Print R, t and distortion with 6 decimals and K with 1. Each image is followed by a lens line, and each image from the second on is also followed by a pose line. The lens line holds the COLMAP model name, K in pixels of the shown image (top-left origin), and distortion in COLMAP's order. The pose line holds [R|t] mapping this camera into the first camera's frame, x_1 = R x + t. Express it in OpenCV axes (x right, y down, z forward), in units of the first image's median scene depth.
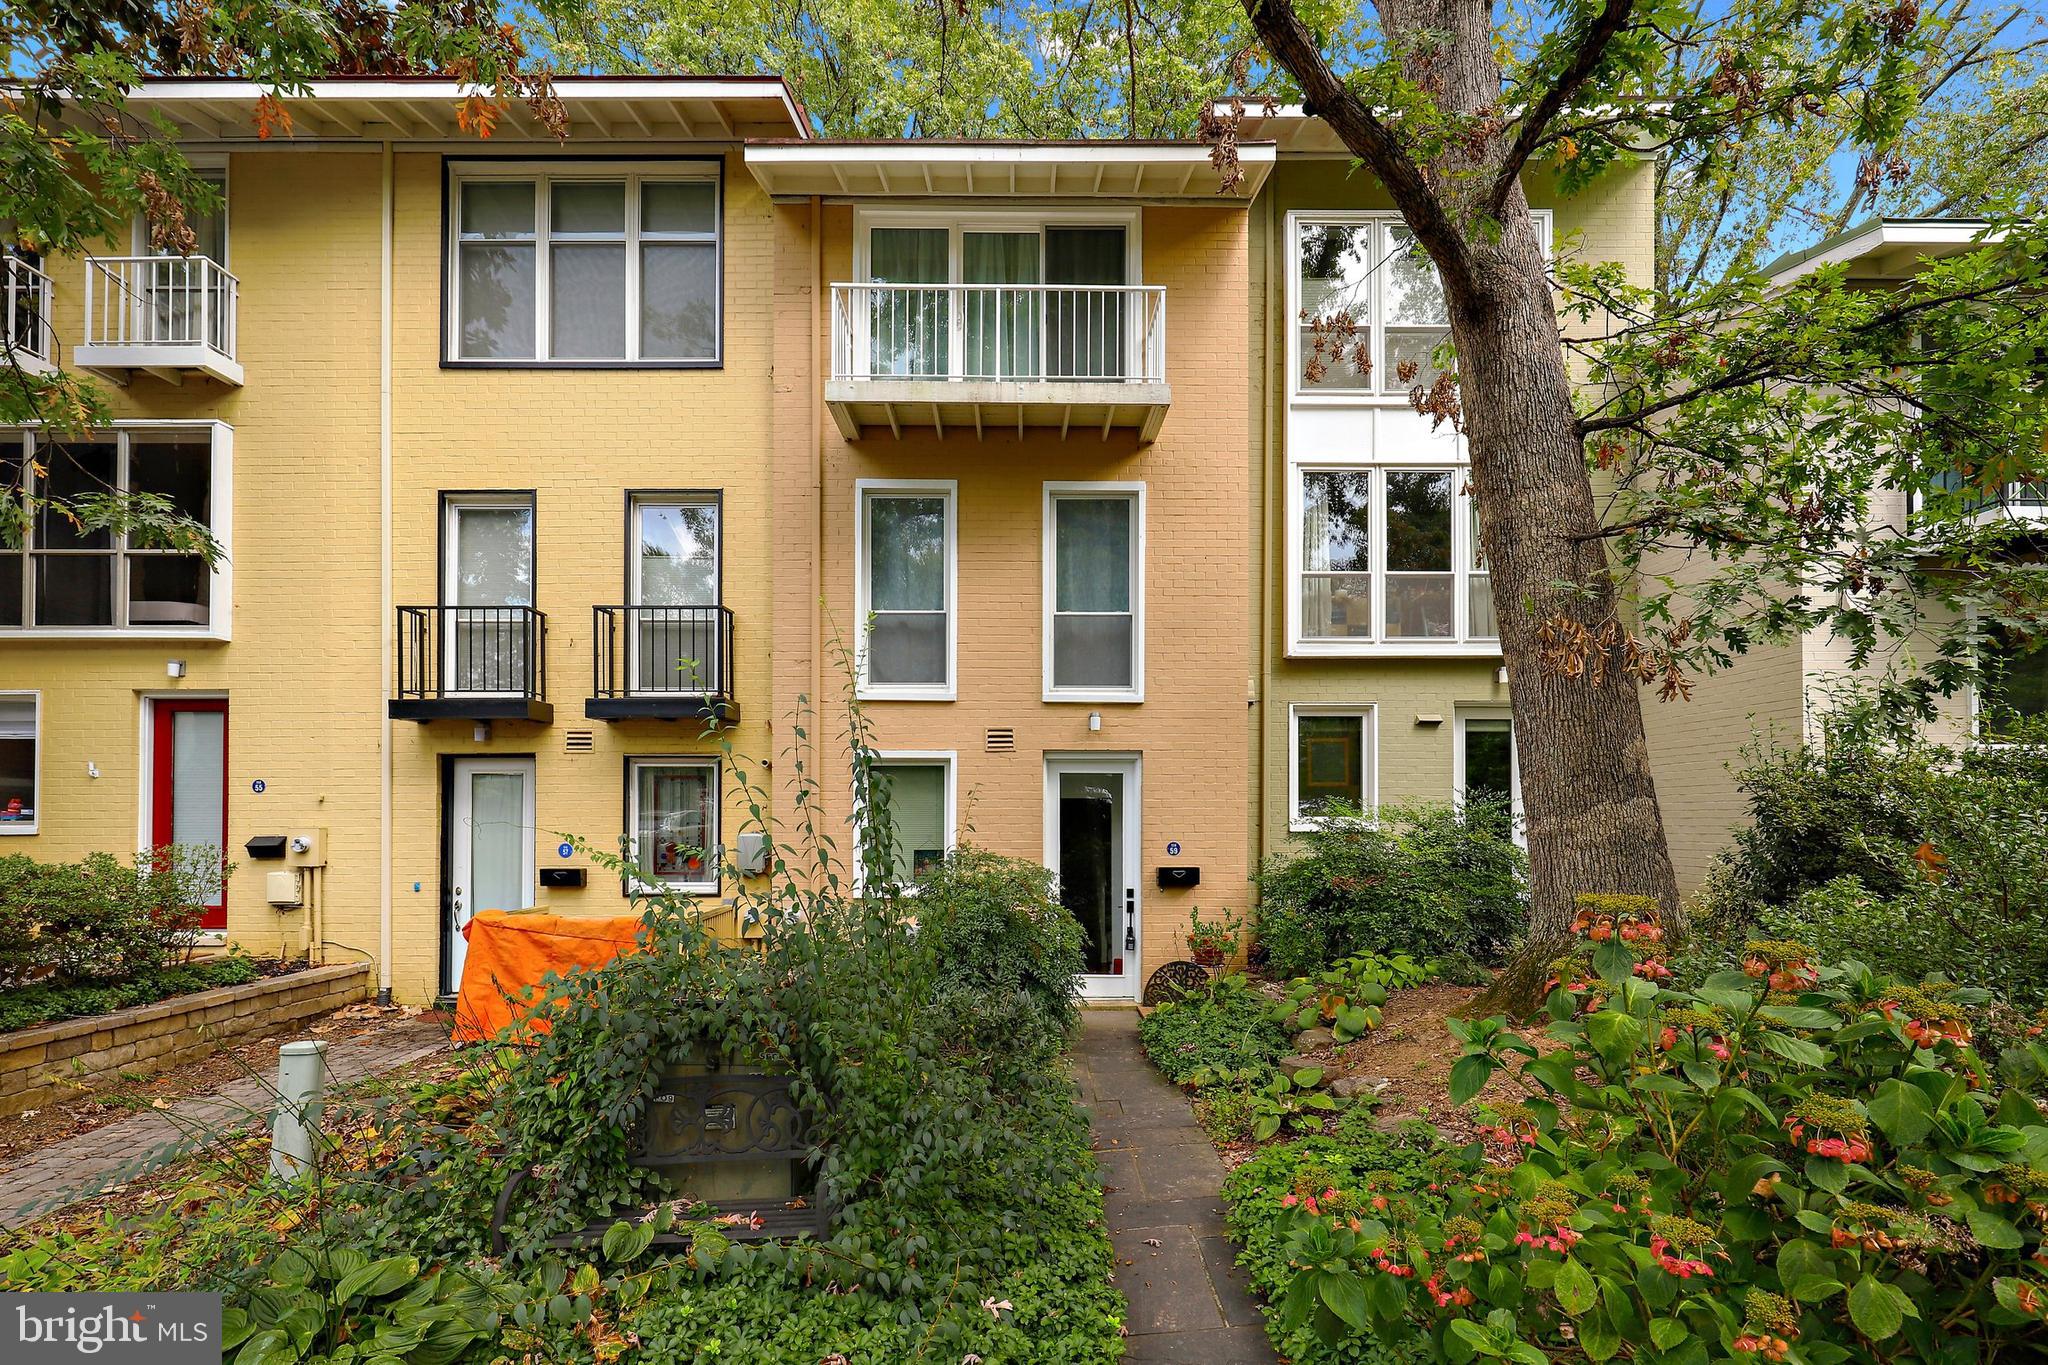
lens RADIAL K [[926.8, 0, 1011.8], [0, 926.8, 695.4], [0, 0, 1]] dist [0.000706, -0.000141]
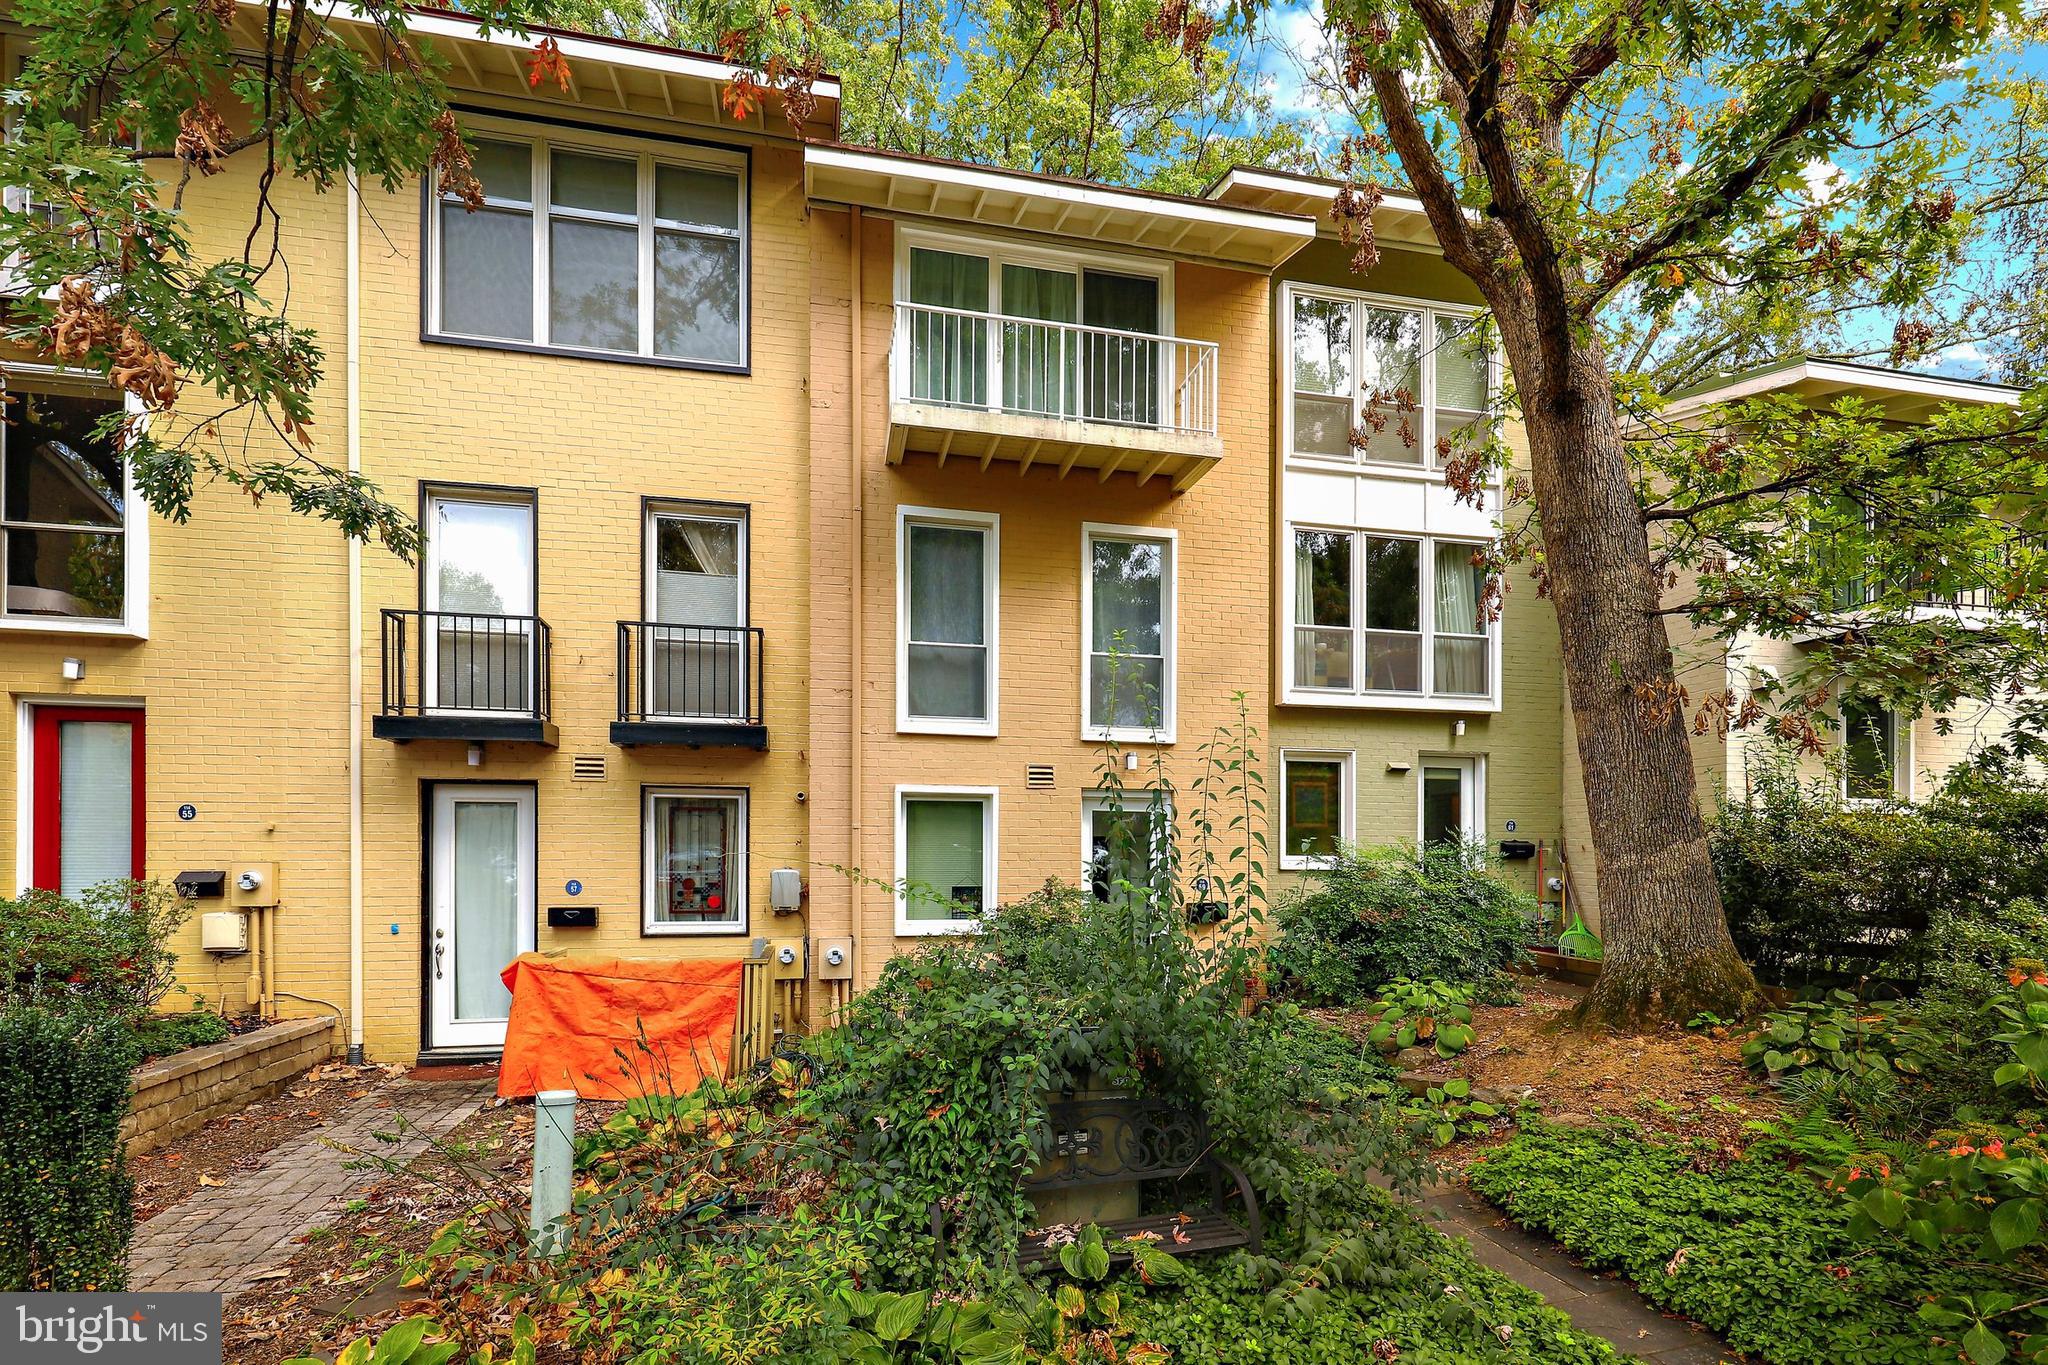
lens RADIAL K [[952.7, 0, 1024.2], [0, 952.7, 737.1], [0, 0, 1]] dist [-0.000901, -0.000050]
pose [[0.978981, 0.030648, 0.201638, -0.233320], [-0.031899, 0.999487, 0.002954, 0.002319], [-0.201444, -0.009324, 0.979456, -0.005848]]
